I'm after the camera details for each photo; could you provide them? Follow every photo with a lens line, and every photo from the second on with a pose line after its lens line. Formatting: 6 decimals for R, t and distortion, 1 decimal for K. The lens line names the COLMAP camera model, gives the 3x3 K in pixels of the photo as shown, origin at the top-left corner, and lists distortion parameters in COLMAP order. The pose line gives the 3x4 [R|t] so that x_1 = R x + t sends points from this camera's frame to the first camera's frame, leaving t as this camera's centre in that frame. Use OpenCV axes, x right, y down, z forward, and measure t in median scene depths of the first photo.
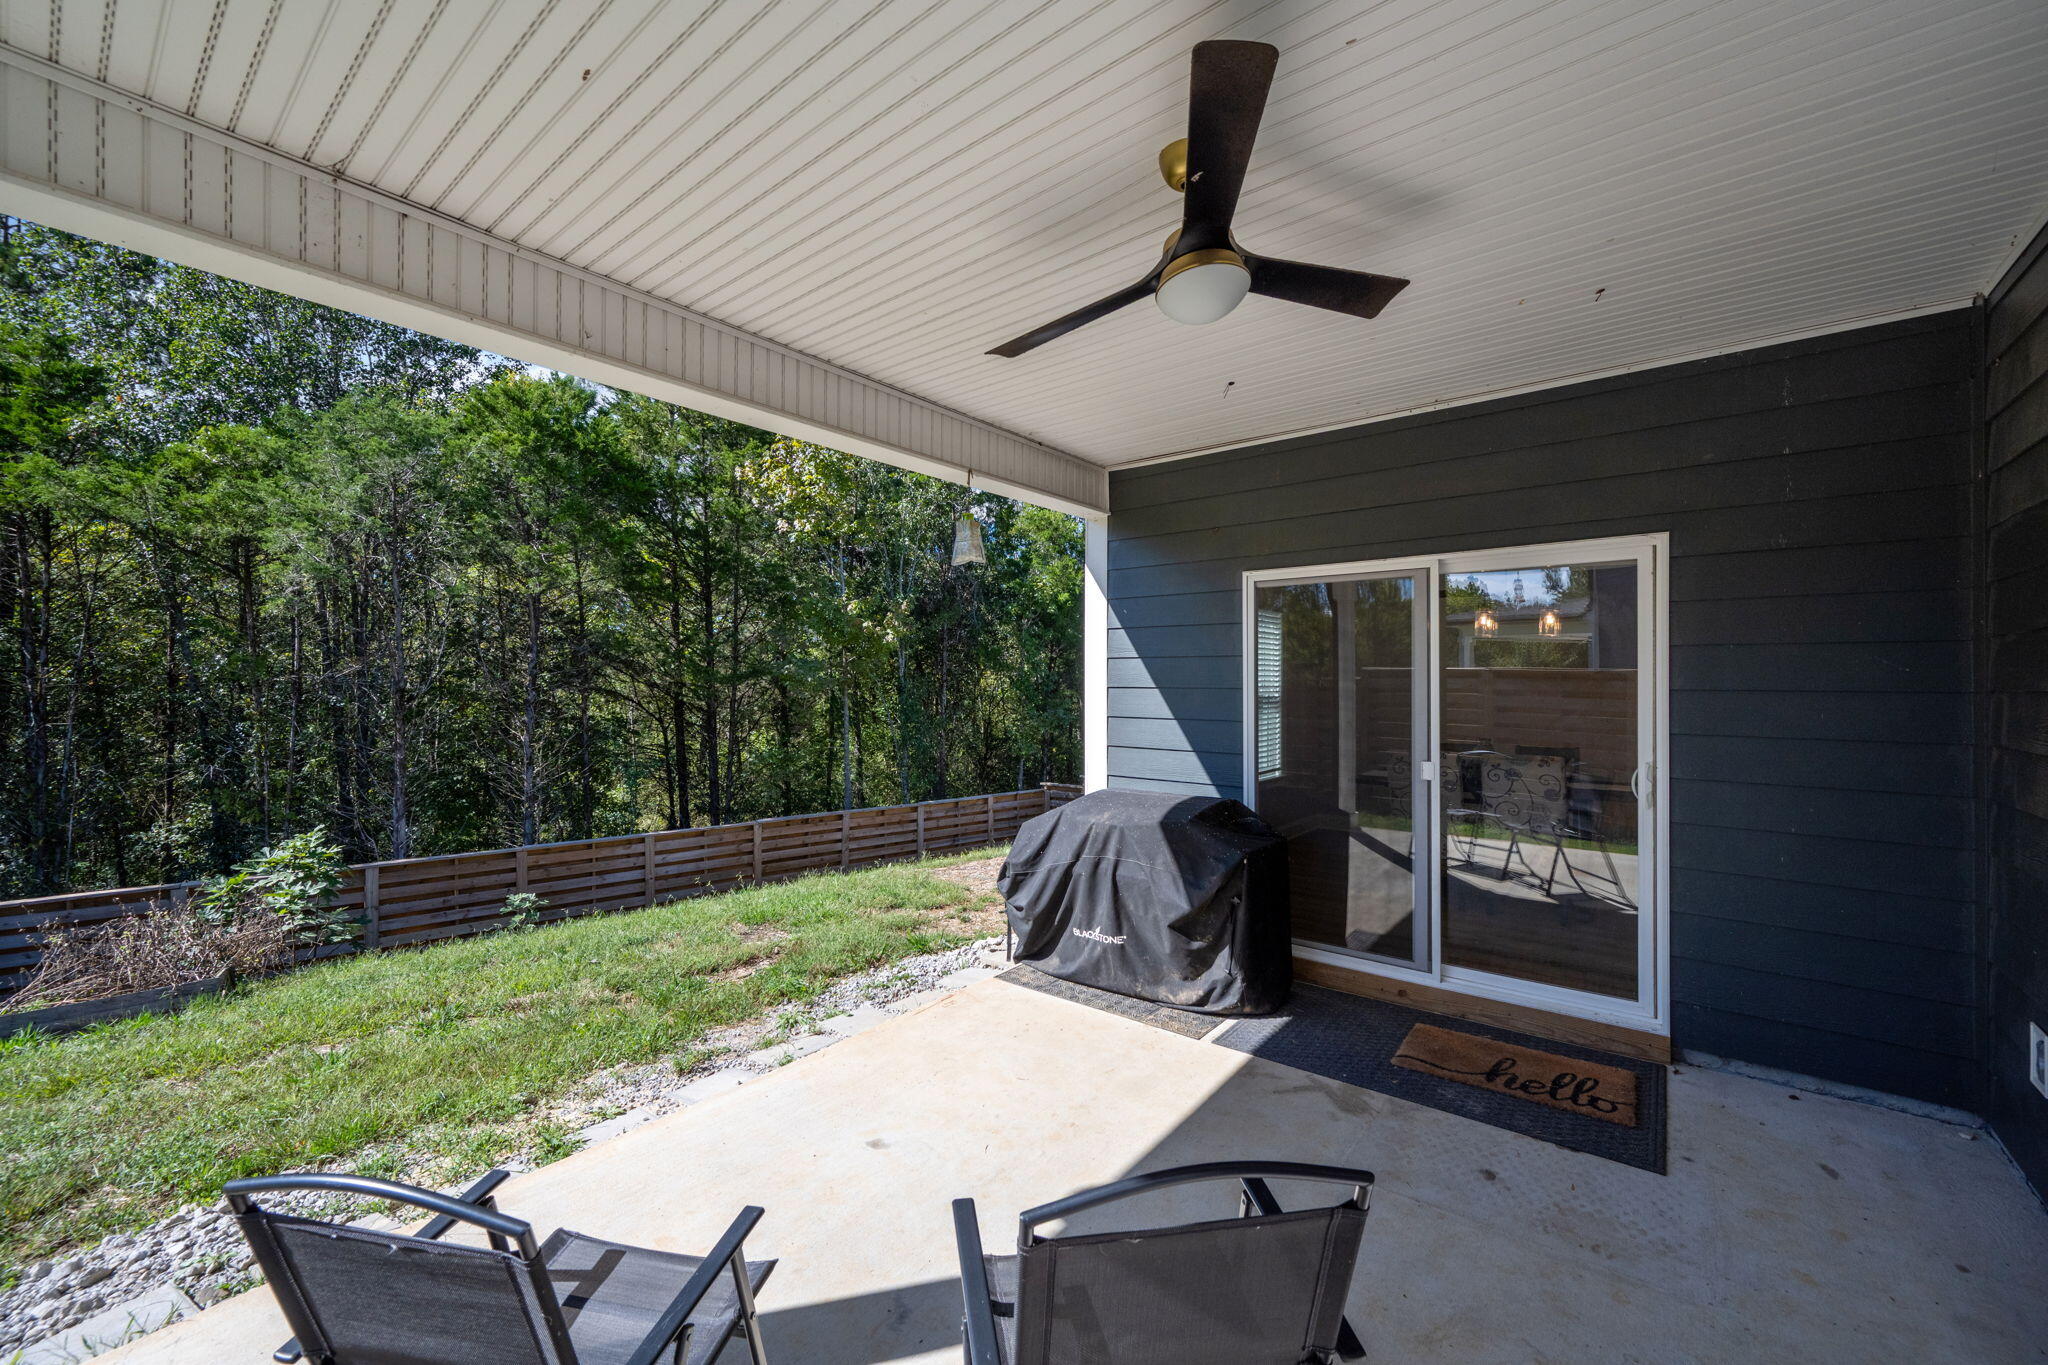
lens RADIAL K [[811.1, 0, 1019.7], [0, 811.1, 678.2], [0, 0, 1]] dist [0.000300, -0.000181]
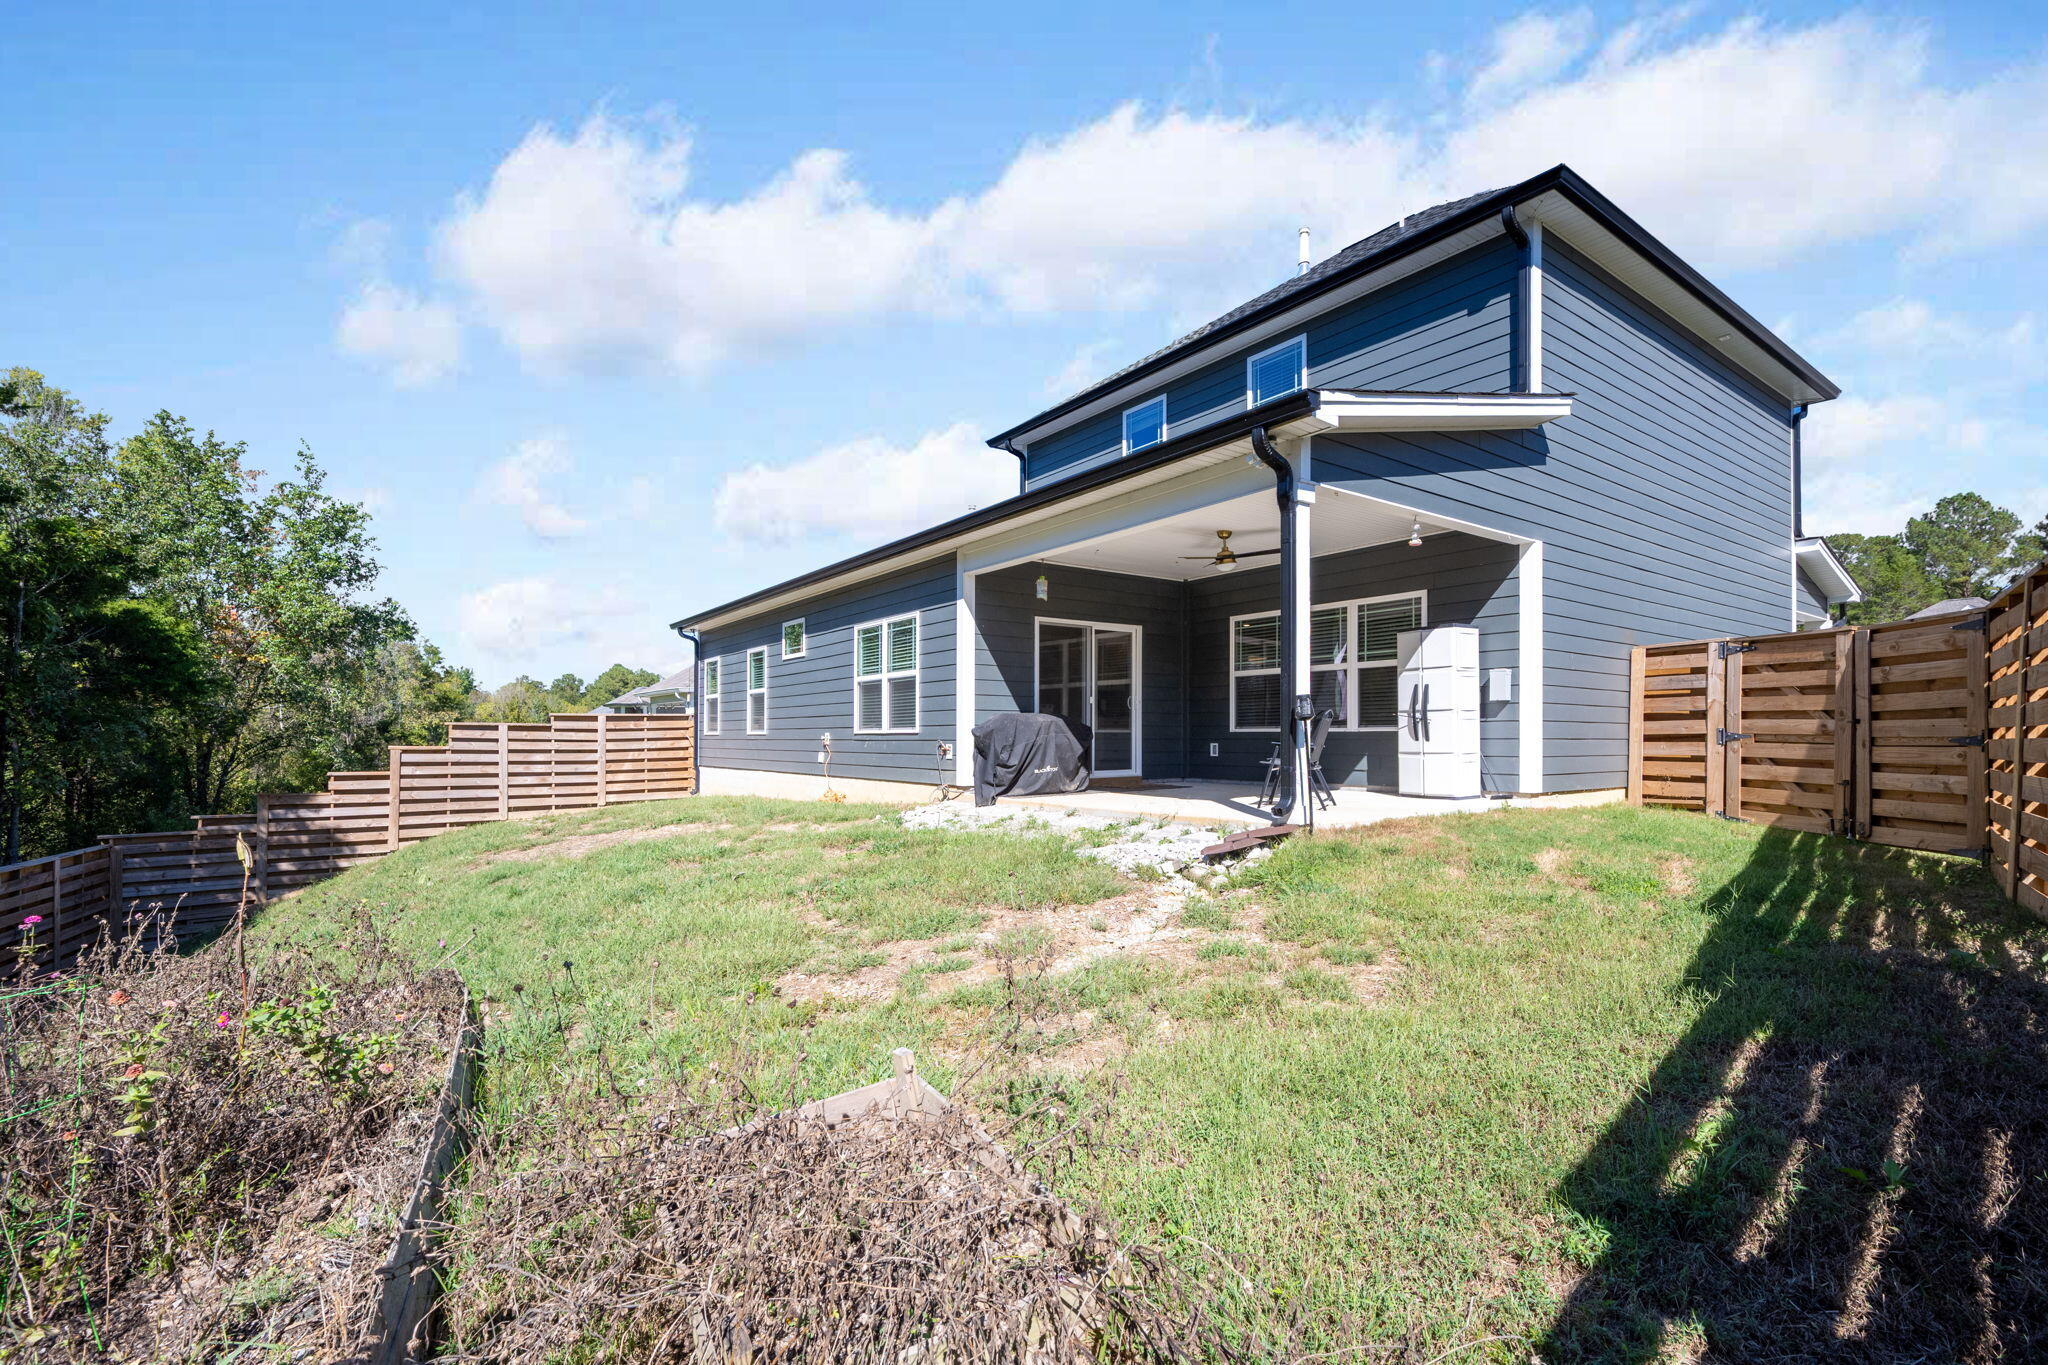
lens RADIAL K [[921.2, 0, 1023.7], [0, 921.2, 732.0], [0, 0, 1]] dist [0.002418, -0.000172]
pose [[0.251787, 0.004561, 0.967772, -0.796501], [-0.001020, 0.999990, -0.004448, 0.073029], [-0.967782, 0.000133, 0.251789, 0.135413]]
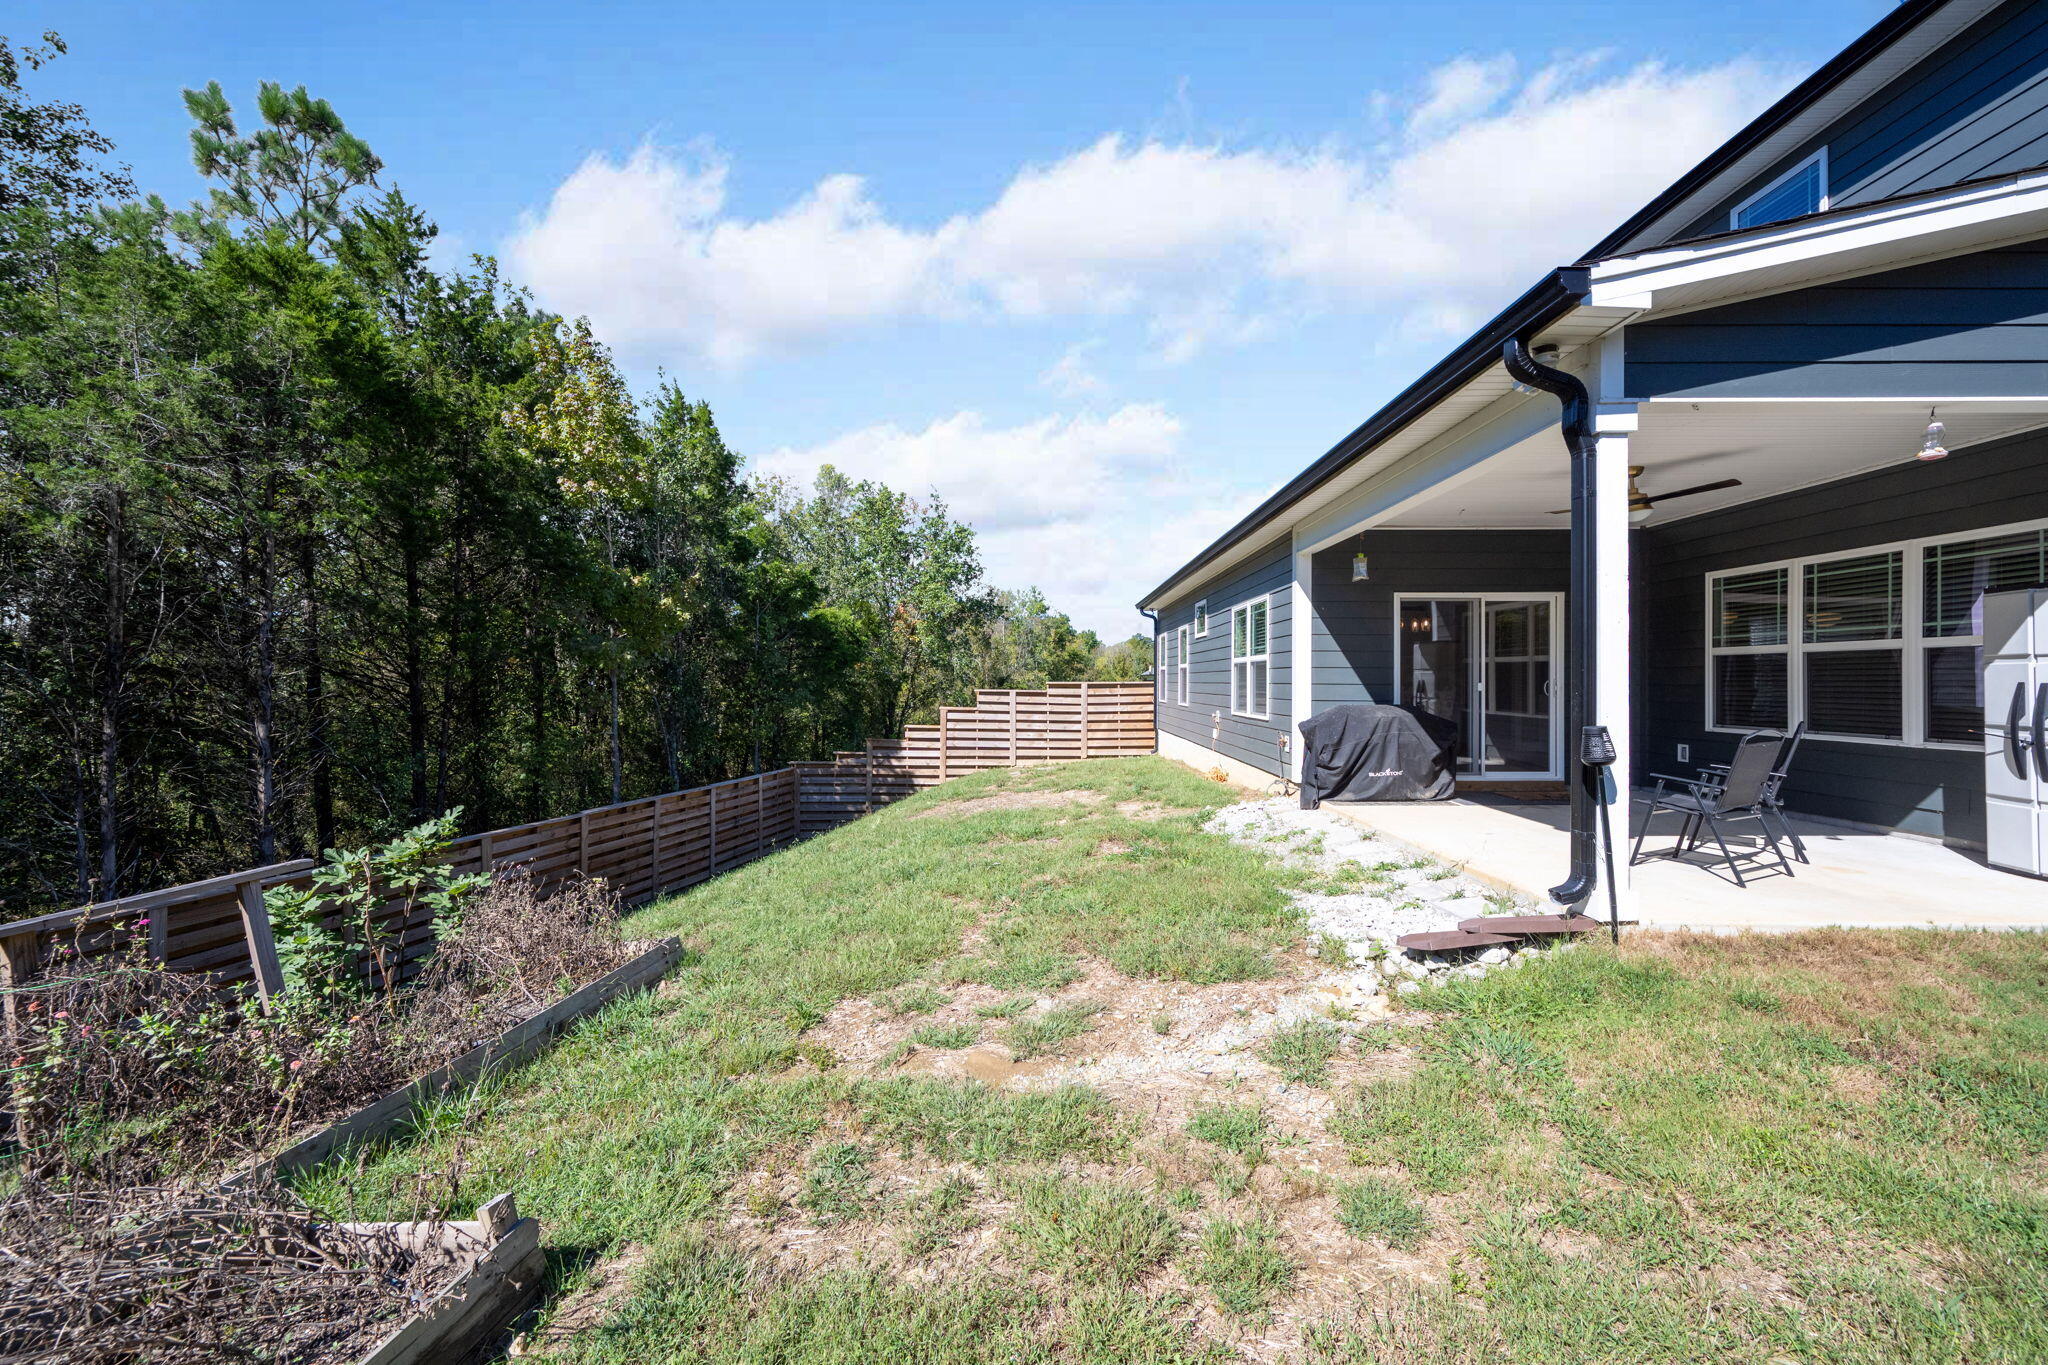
lens RADIAL K [[811.1, 0, 1019.7], [0, 811.1, 678.2], [0, 0, 1]] dist [0.000300, -0.000181]
pose [[0.788748, 0.004354, 0.614702, -0.595871], [-0.005825, 0.999983, 0.000392, 0.029759], [-0.614689, -0.003890, 0.788760, -0.000826]]
